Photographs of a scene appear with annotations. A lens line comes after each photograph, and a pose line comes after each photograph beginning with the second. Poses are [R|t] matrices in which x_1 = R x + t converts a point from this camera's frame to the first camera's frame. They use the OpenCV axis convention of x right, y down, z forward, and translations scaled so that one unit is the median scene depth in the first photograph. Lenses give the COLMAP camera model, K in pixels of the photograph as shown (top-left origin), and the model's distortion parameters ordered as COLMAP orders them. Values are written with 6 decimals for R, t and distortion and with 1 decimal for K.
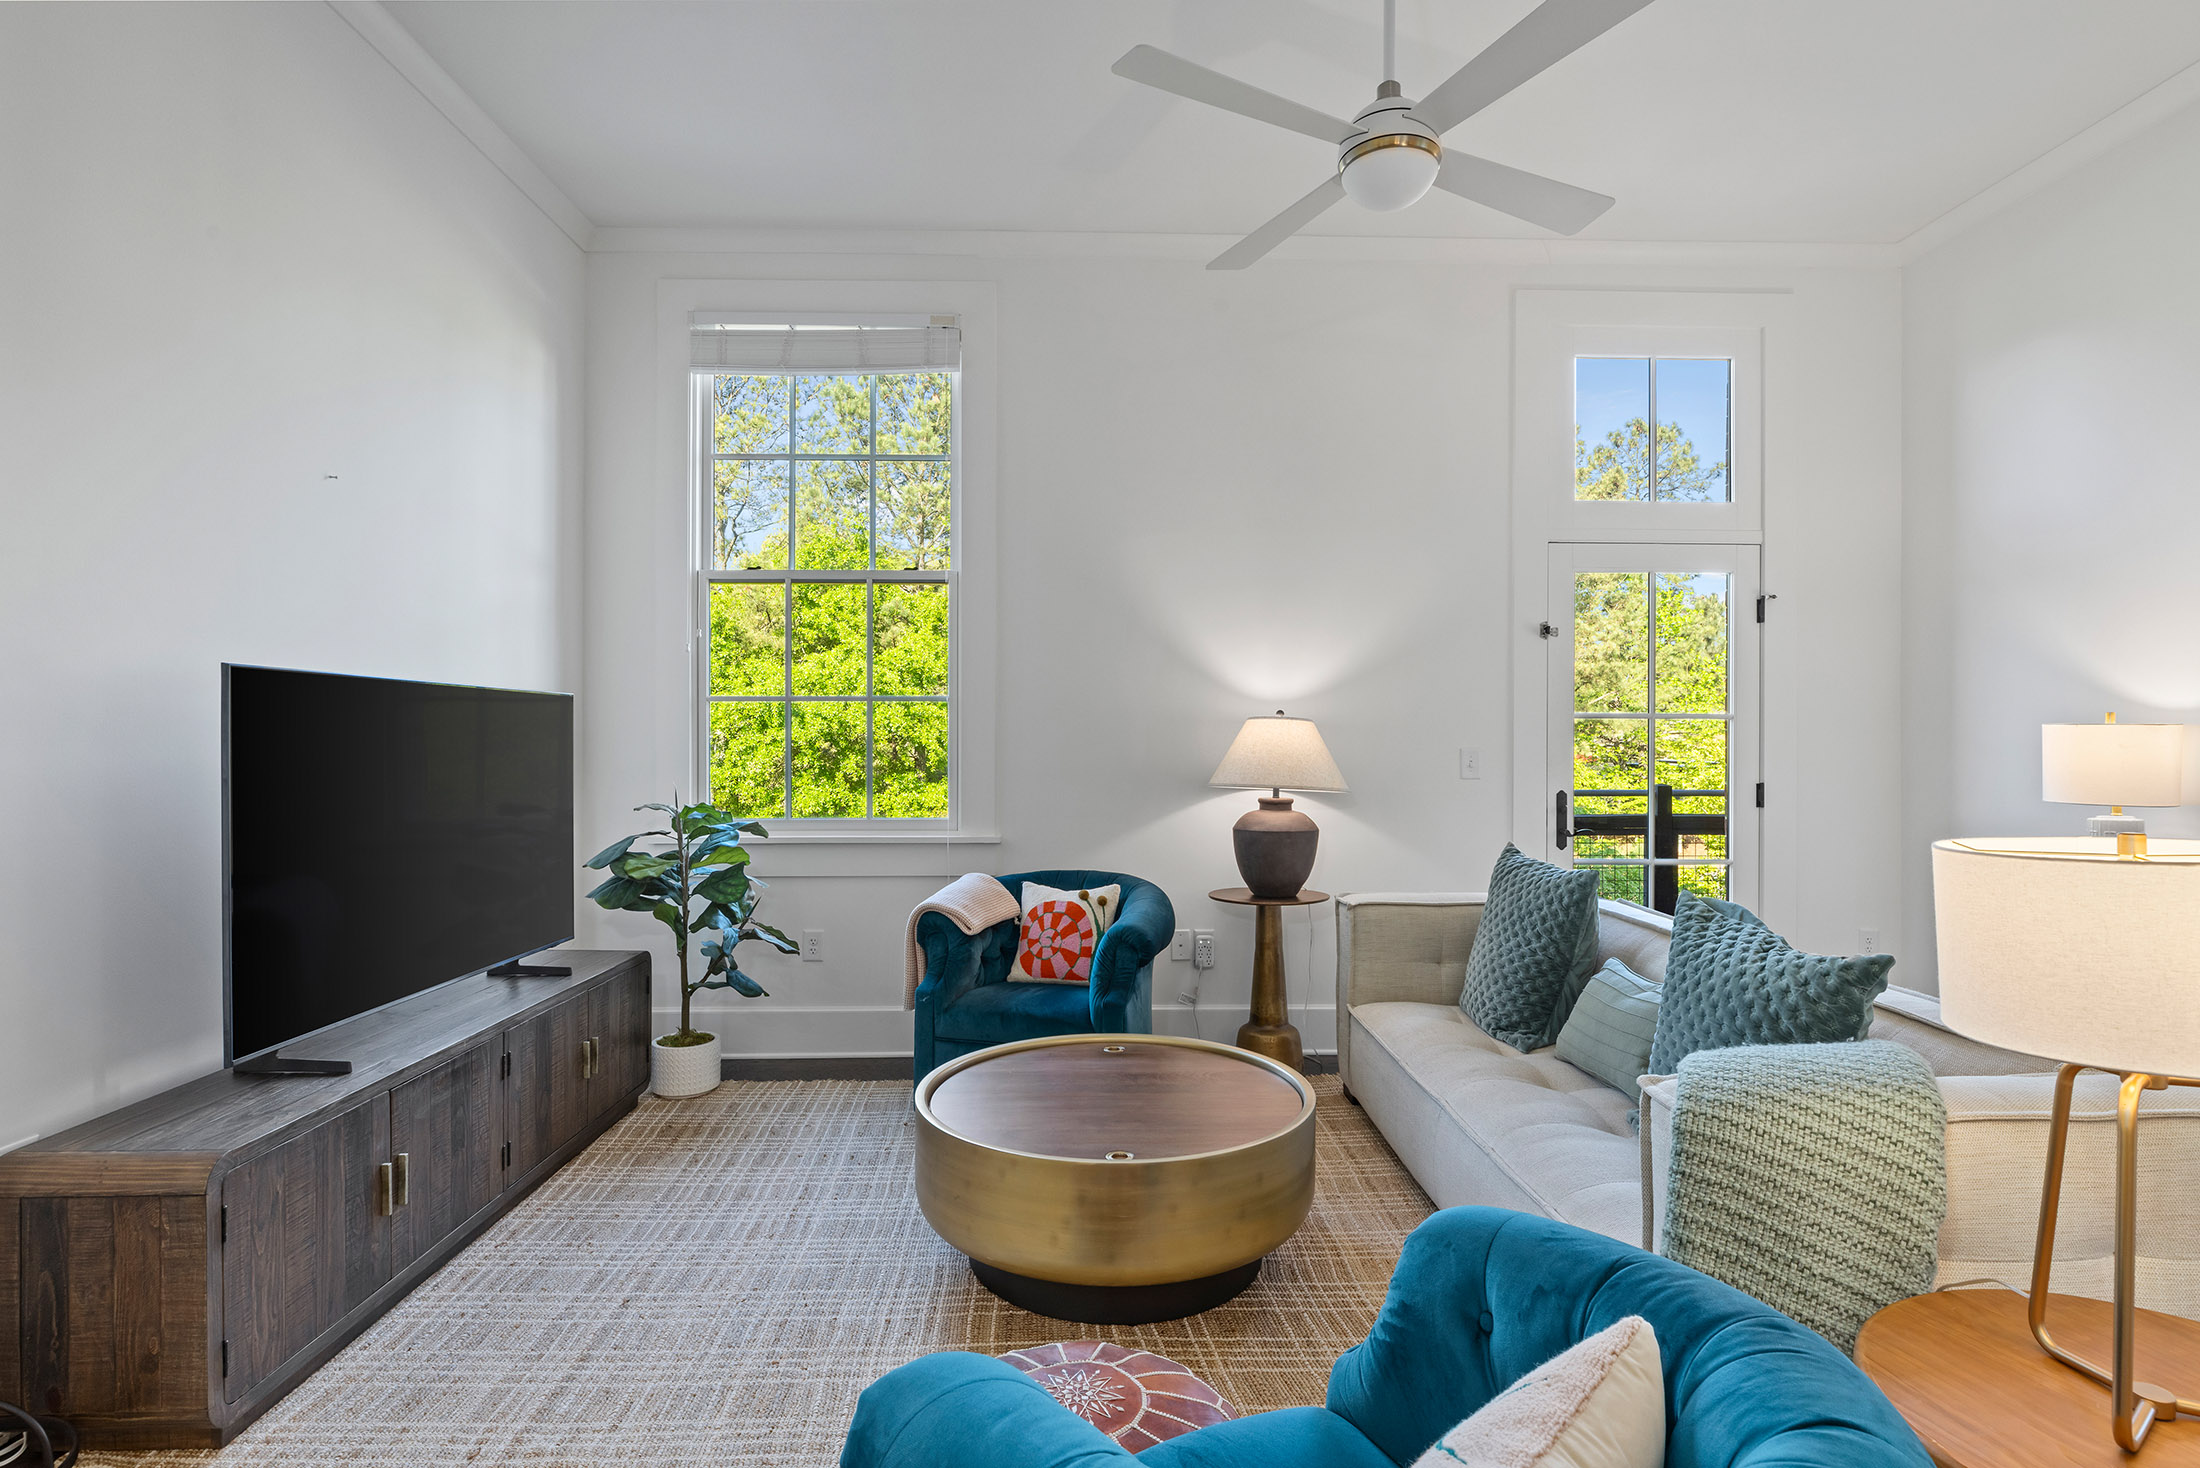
lens RADIAL K [[1089.9, 0, 1104.2], [0, 1089.9, 740.8], [0, 0, 1]] dist [0.003218, -0.000069]
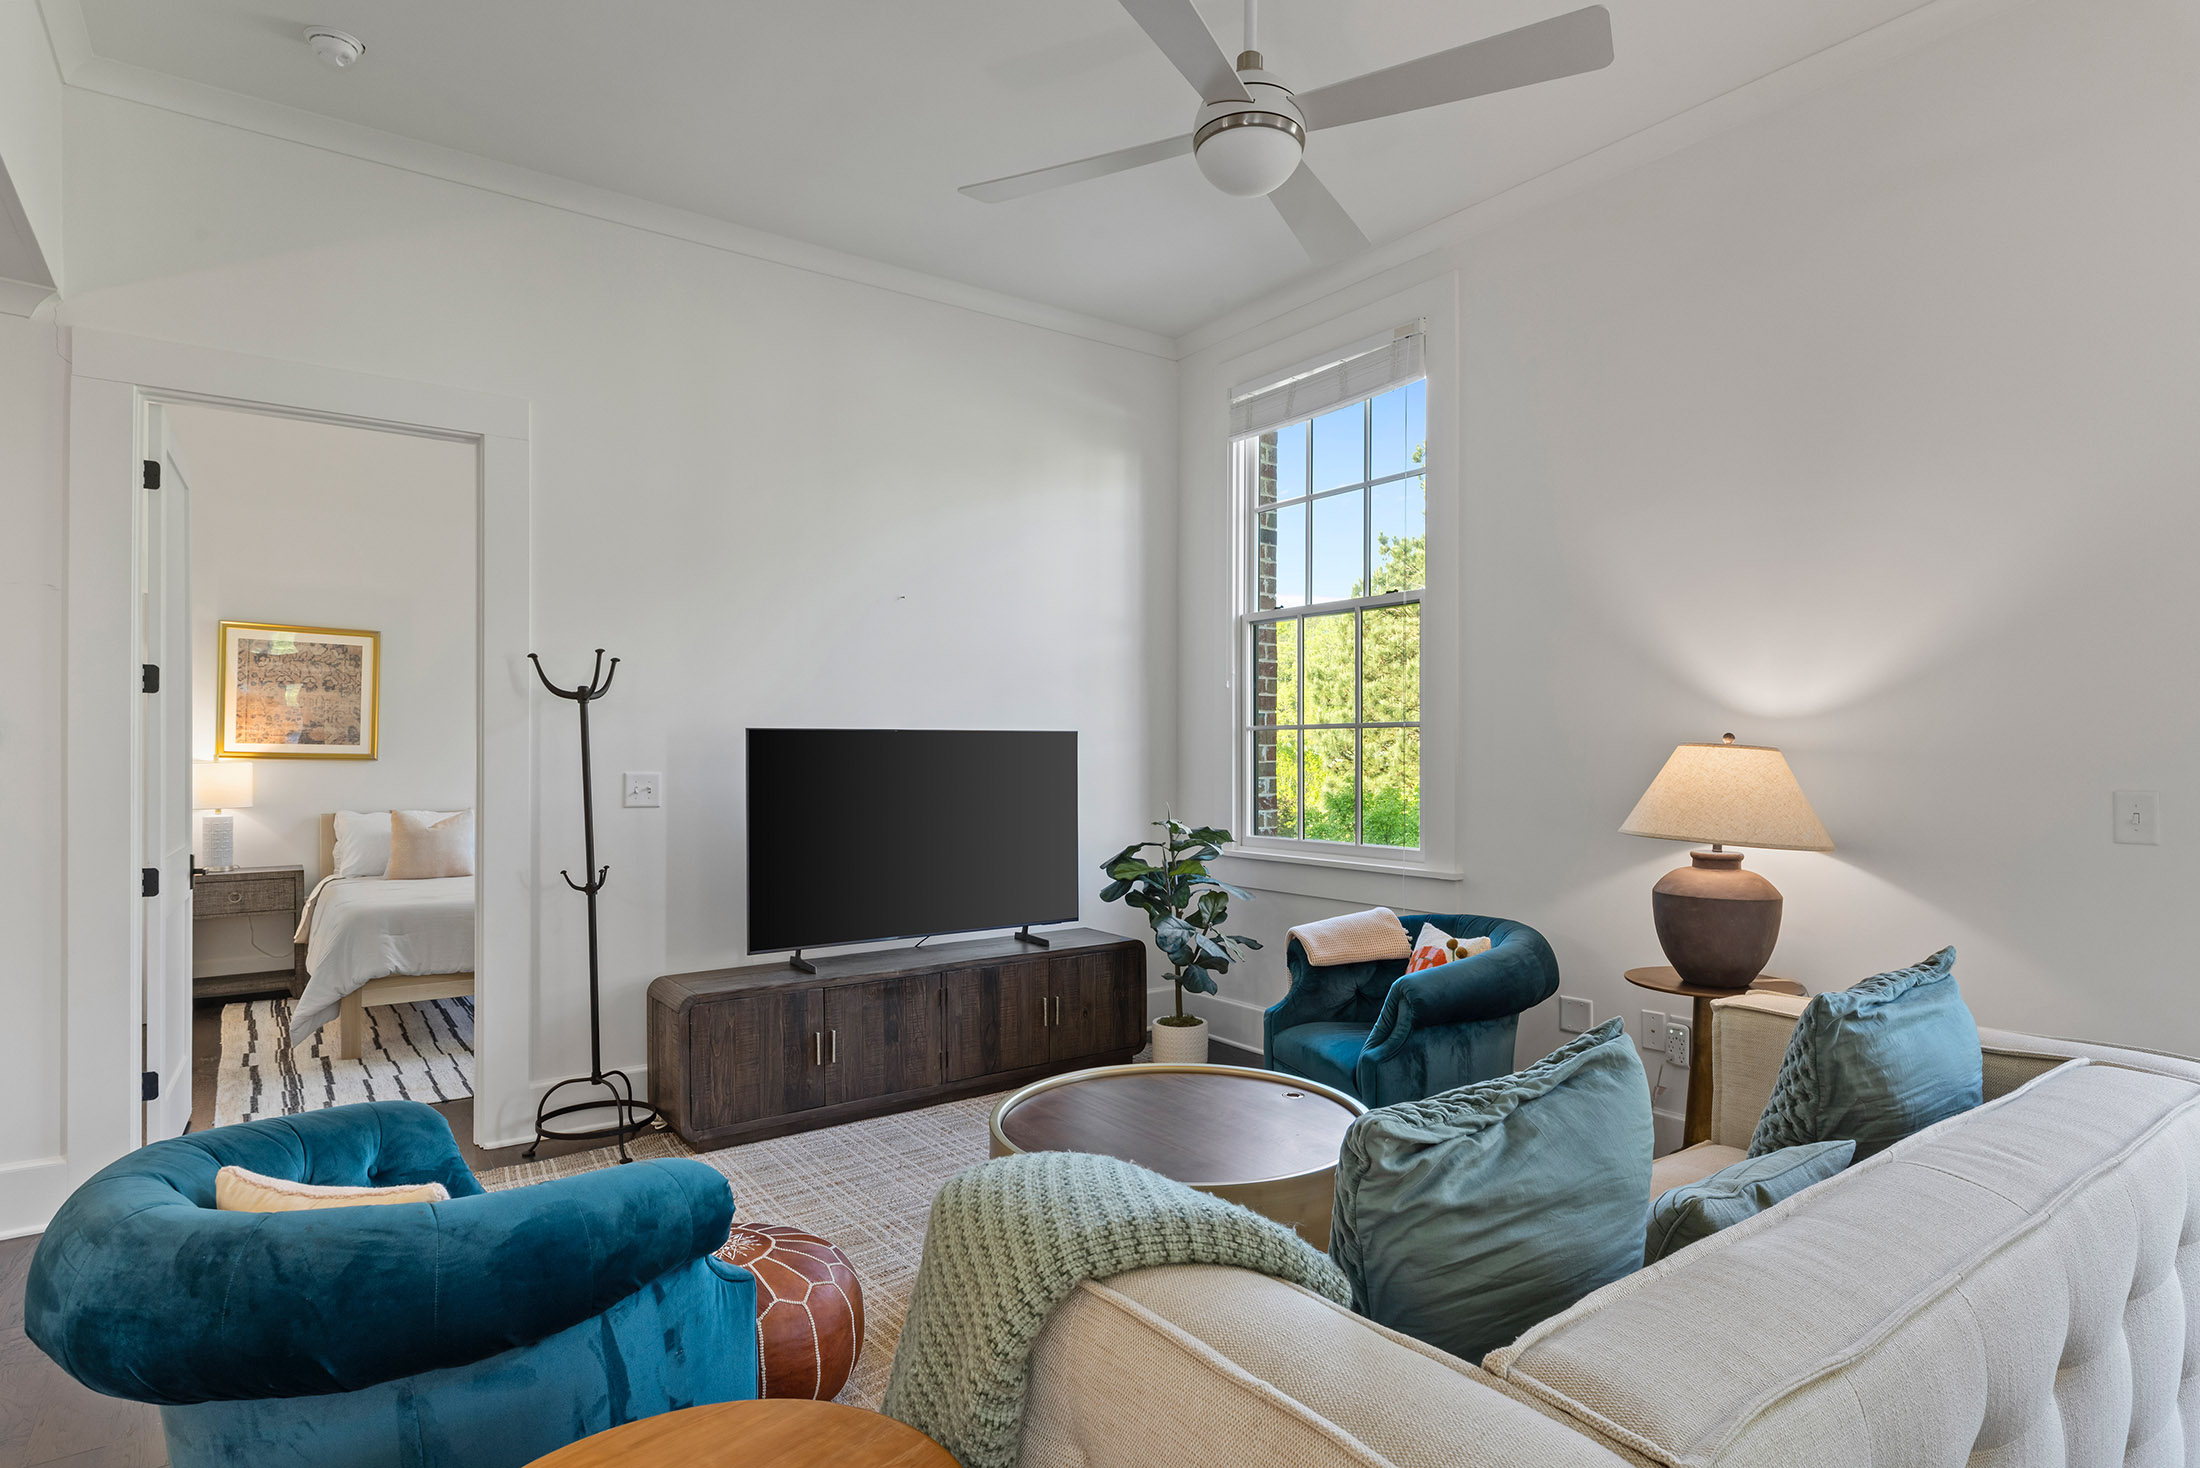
lens RADIAL K [[1169.3, 0, 1099.7], [0, 1169.3, 744.1], [0, 0, 1]] dist [-0.001744, -0.000943]
pose [[0.568958, -0.005273, -0.822350, 0.611448], [0.001958, 0.999985, -0.005058, -0.018508], [0.822364, 0.001267, 0.568960, 0.217192]]
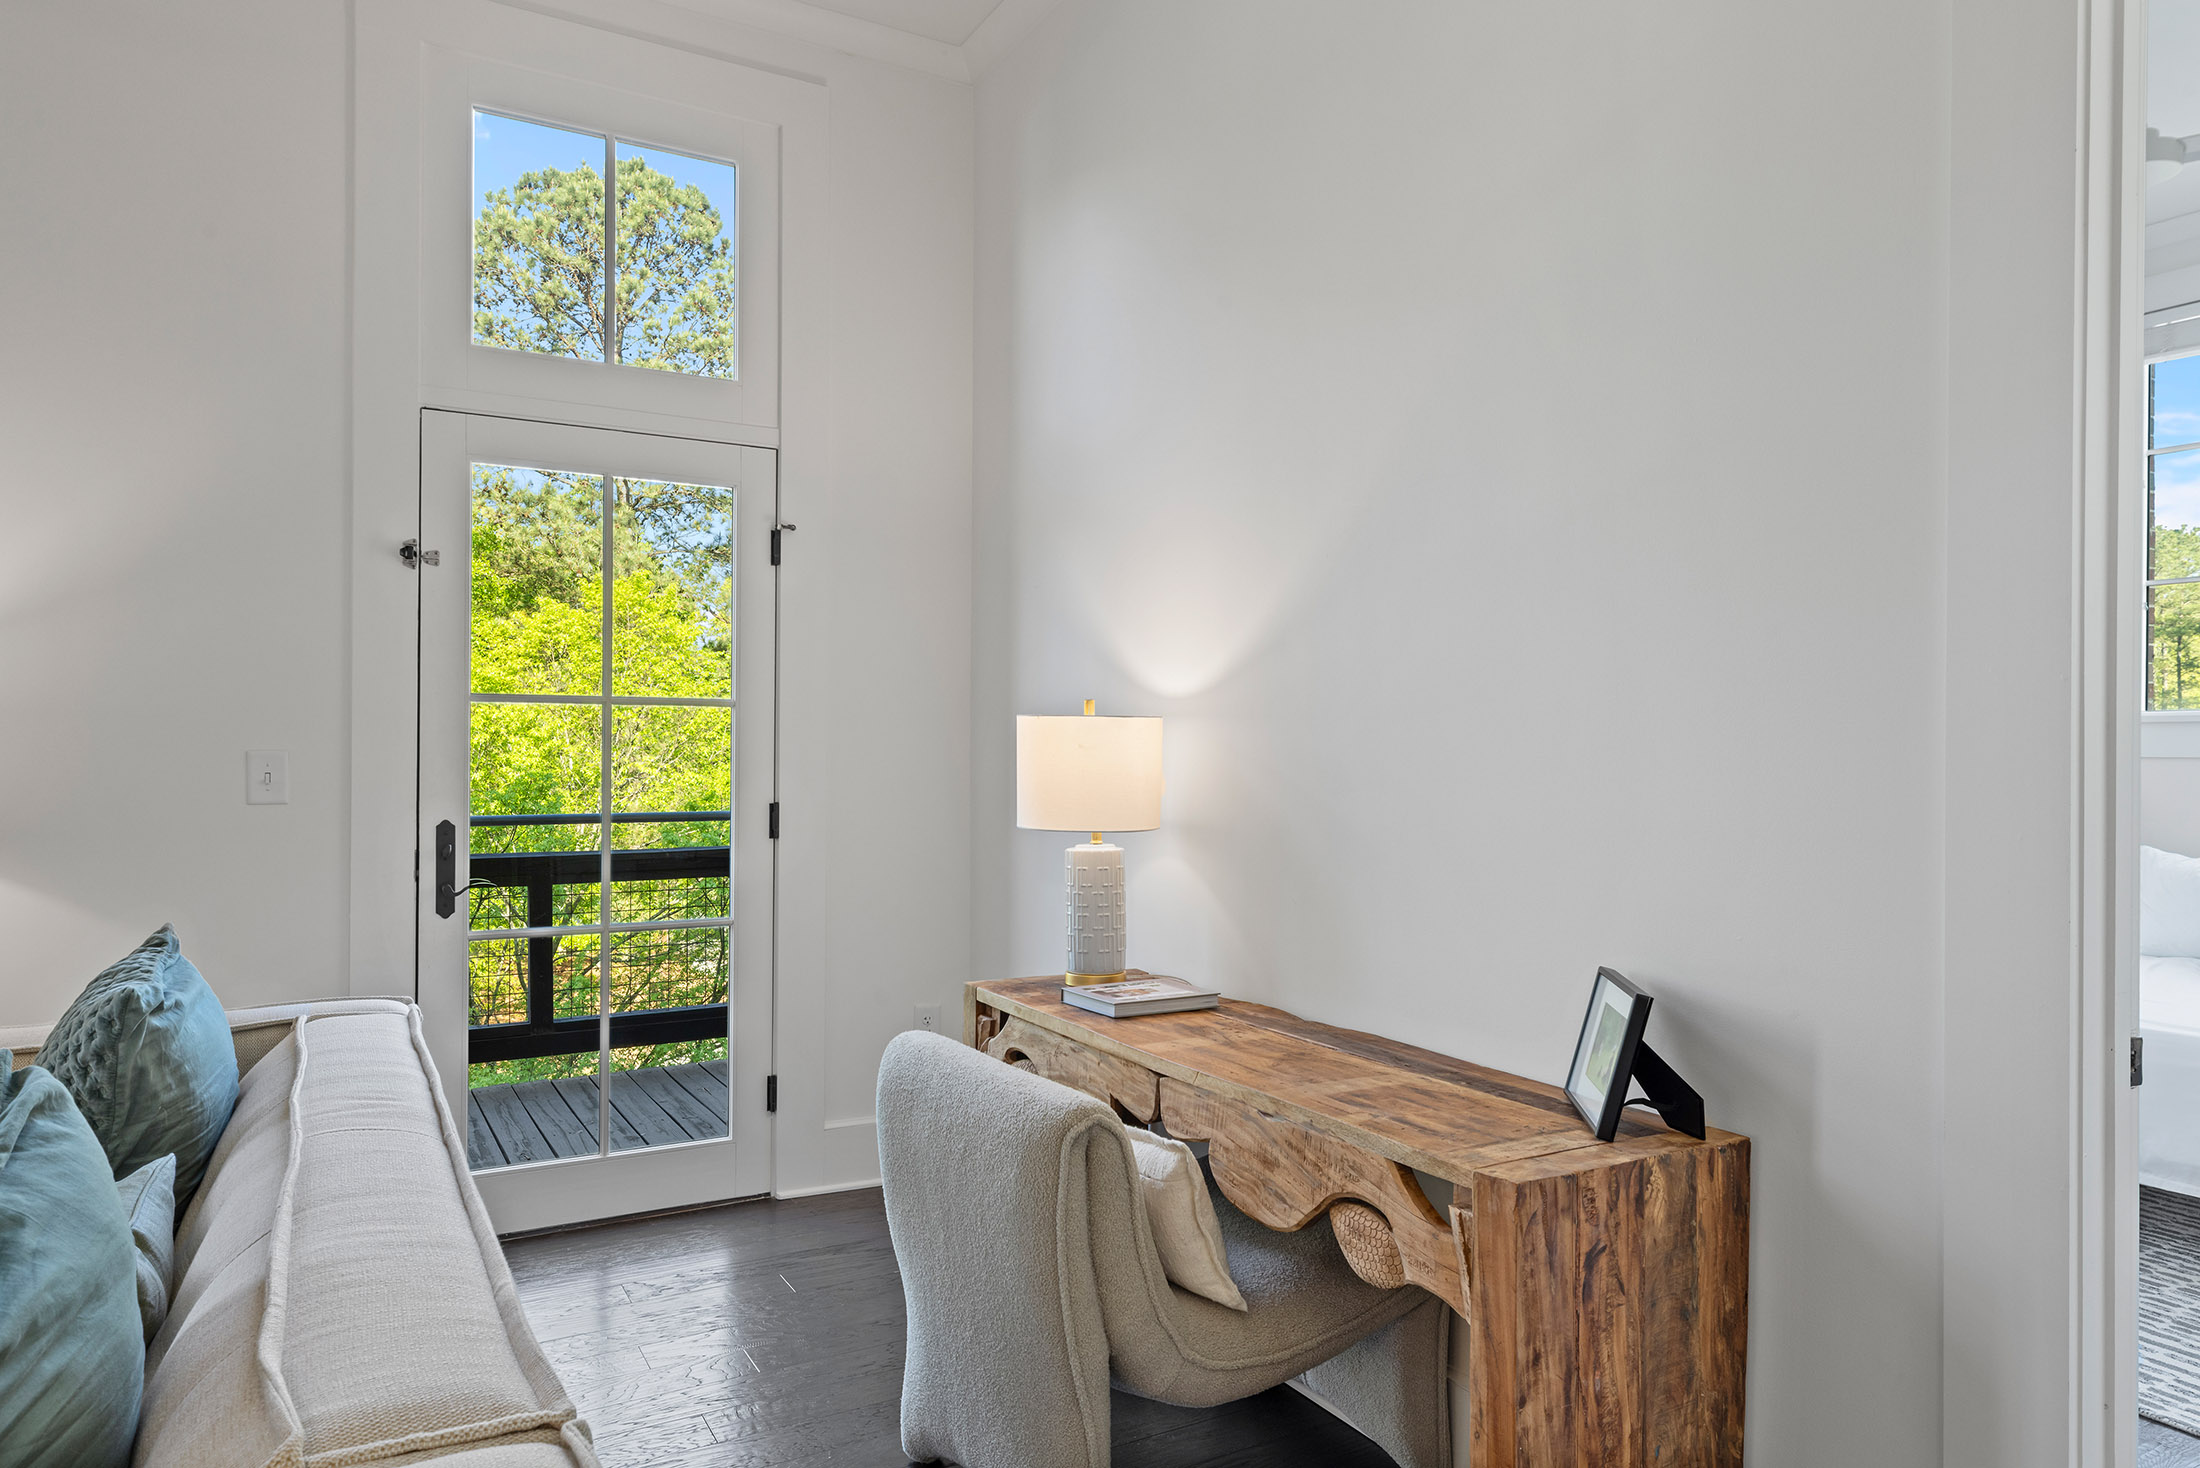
lens RADIAL K [[1395.6, 0, 1107.9], [0, 1395.6, 747.6], [0, 0, 1]] dist [0.012811, -0.000072]
pose [[0.880429, 0.002944, 0.474169, 0.429652], [-0.003956, 0.999992, 0.001137, 0.003271], [-0.474162, -0.002877, 0.880433, 0.164464]]
